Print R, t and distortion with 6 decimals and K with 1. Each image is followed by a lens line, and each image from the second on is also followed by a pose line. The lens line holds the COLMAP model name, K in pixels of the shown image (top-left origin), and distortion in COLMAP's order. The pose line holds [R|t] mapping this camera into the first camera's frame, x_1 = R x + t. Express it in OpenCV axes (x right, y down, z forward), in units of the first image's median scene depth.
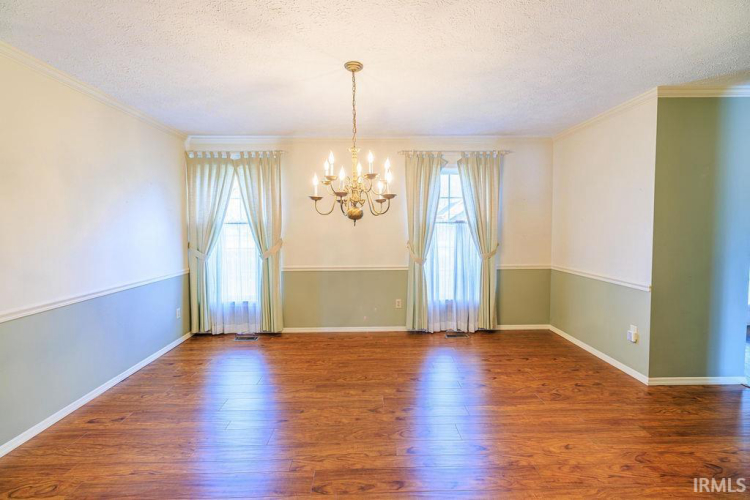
lens RADIAL K [[317.2, 0, 375.5], [0, 317.2, 244.4], [0, 0, 1]] dist [0.000453, 0.000061]
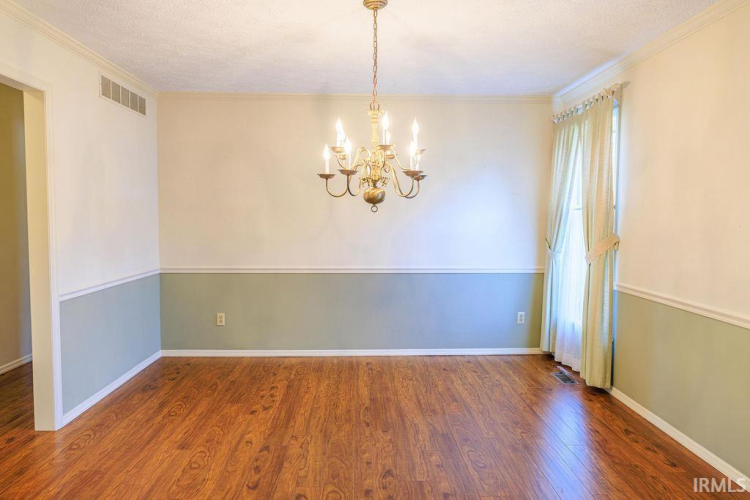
lens RADIAL K [[512.5, 0, 375.0], [0, 512.5, 250.0], [0, 0, 1]] dist [-0.000224, 0.000028]
pose [[-0.000981, 0.073221, -0.997315, 1.115549], [-0.062224, 0.995379, 0.073140, -0.054425], [0.998062, 0.062128, 0.003580, 0.952225]]
